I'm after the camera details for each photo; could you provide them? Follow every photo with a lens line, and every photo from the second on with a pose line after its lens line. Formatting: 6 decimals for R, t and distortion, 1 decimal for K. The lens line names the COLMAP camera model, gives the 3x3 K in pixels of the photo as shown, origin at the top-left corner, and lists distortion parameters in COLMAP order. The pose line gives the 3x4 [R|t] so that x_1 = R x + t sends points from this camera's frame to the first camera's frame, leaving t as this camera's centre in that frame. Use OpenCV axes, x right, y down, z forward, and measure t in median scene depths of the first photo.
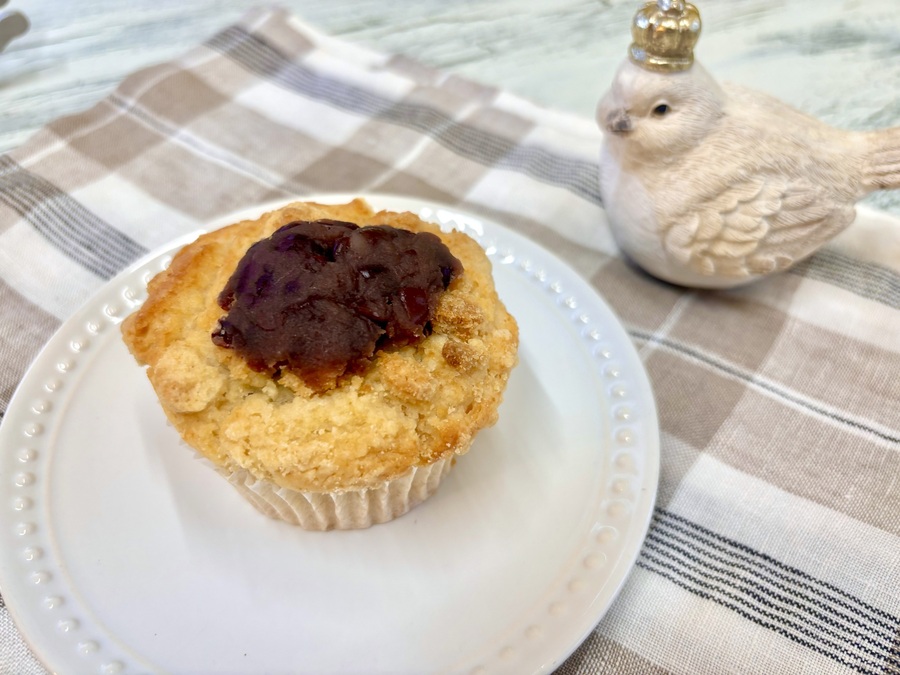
lens RADIAL K [[693.3, 0, 449.1], [0, 693.3, 322.6], [0, 0, 1]] dist [-0.021990, 0.001307]
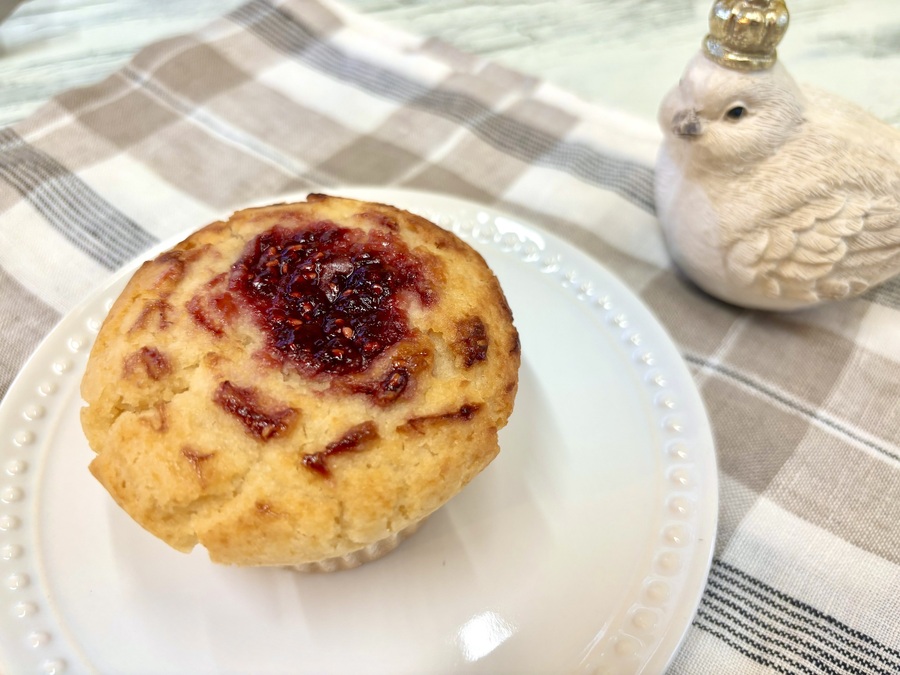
lens RADIAL K [[694.8, 0, 452.4], [0, 694.8, 329.1], [0, 0, 1]] dist [0.008103, -0.057956]
pose [[0.998900, 0.046433, -0.006508, -0.038185], [-0.046250, 0.998596, 0.025831, -0.032372], [0.007699, -0.025501, 0.999645, 0.087987]]
